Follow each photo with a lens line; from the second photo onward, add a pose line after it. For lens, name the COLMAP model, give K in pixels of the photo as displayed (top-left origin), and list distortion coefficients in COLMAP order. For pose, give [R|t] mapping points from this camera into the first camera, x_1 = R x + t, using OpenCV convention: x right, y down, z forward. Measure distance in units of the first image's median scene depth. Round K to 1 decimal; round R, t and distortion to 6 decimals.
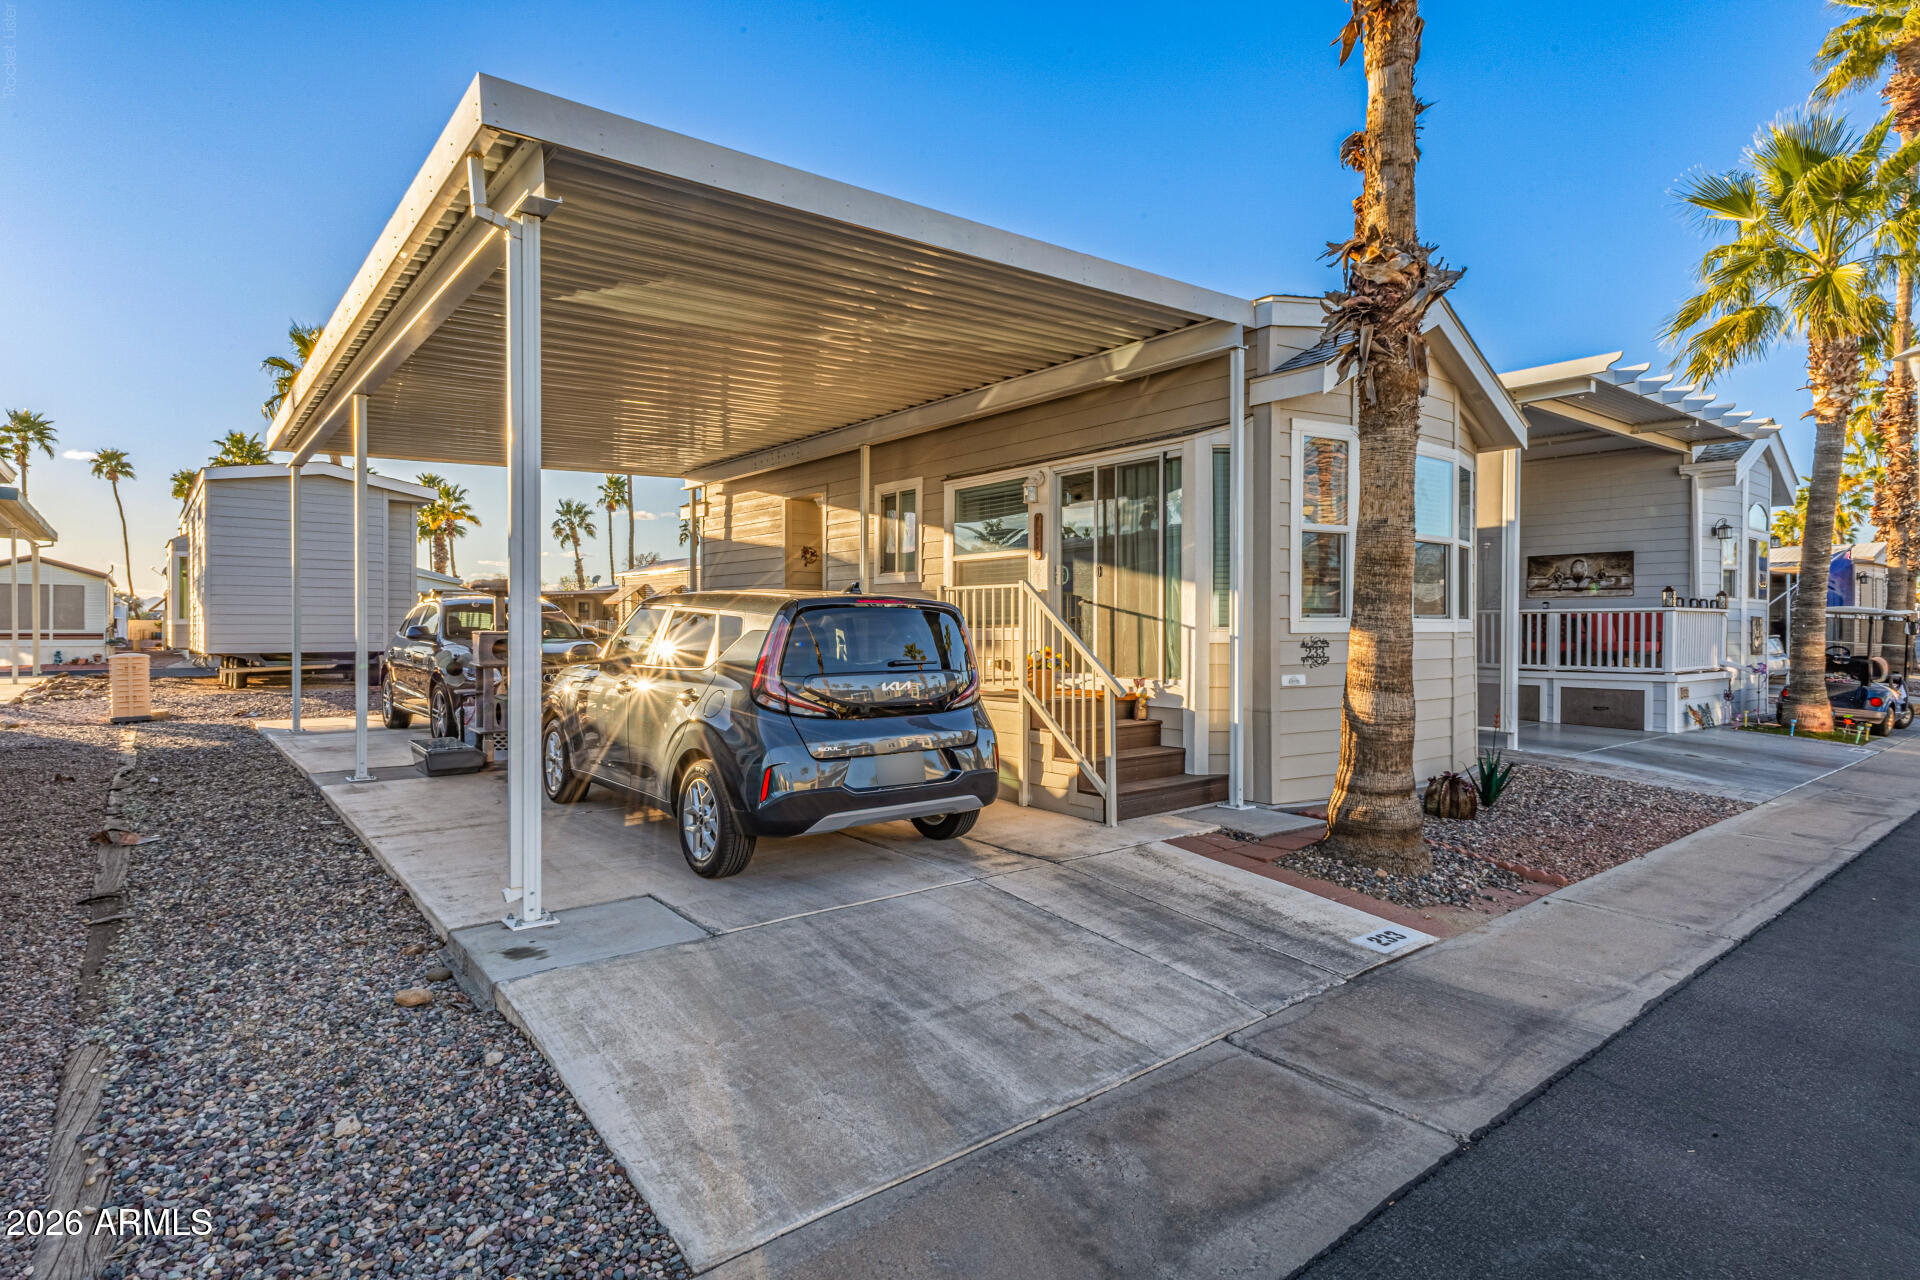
lens RADIAL K [[975.0, 0, 964.2], [0, 975.0, 637.7], [0, 0, 1]] dist [0.012955, 0.000861]
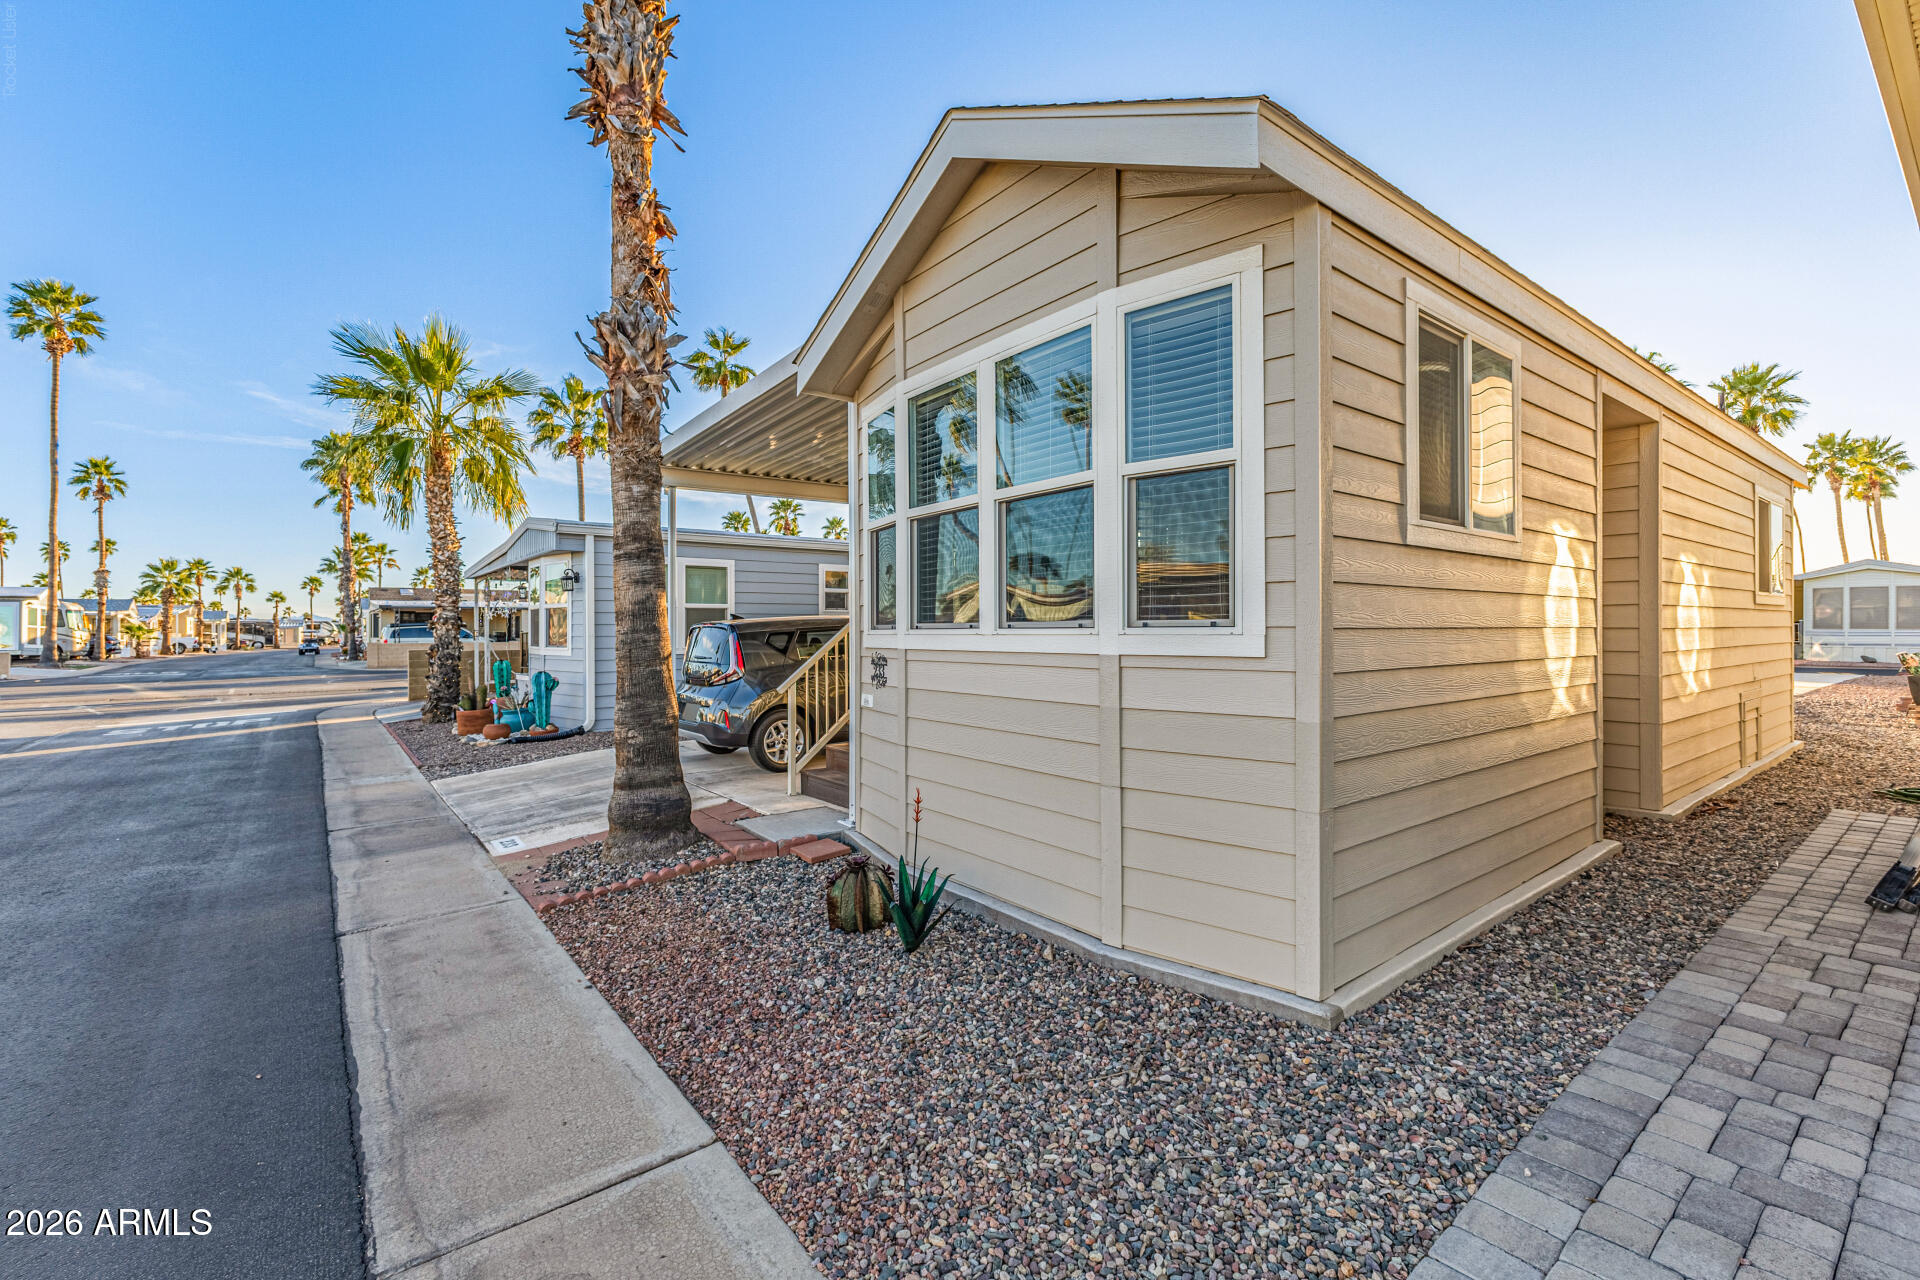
lens RADIAL K [[833.4, 0, 965.2], [0, 833.4, 626.1], [0, 0, 1]] dist [0.012068, -0.004057]
pose [[-0.030482, -0.003777, -0.999528, 0.705587], [-0.005792, 0.999977, -0.003602, -0.014201], [0.999519, 0.005680, -0.030503, 0.716322]]
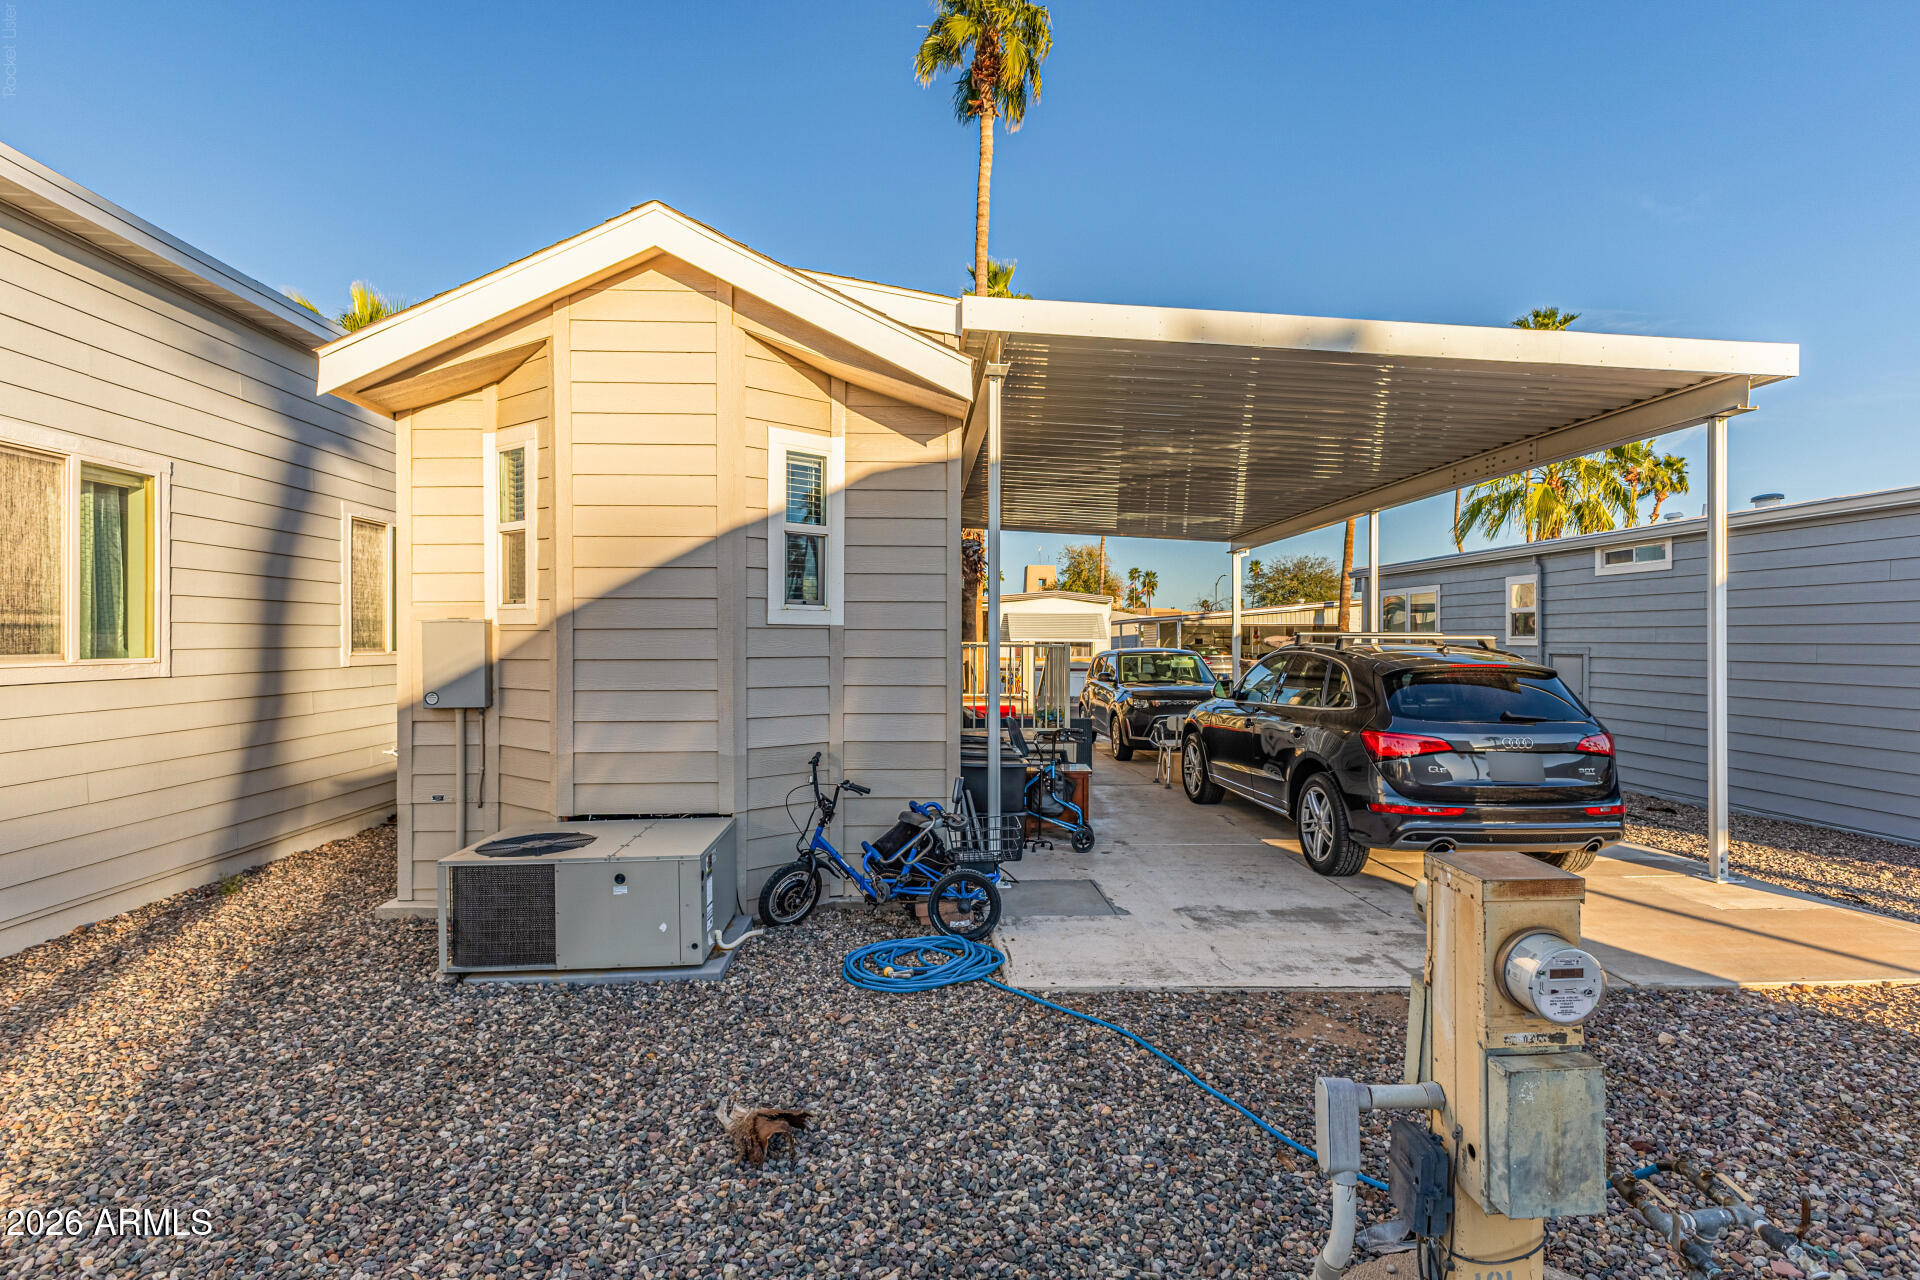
lens RADIAL K [[923.6, 0, 963.3], [0, 923.6, 638.0], [0, 0, 1]] dist [0.016249, -0.005266]
pose [[-0.806866, -0.002563, 0.590729, -0.639225], [0.003175, 0.999957, 0.008675, -0.050486], [-0.590726, 0.008875, -0.806824, 1.680838]]
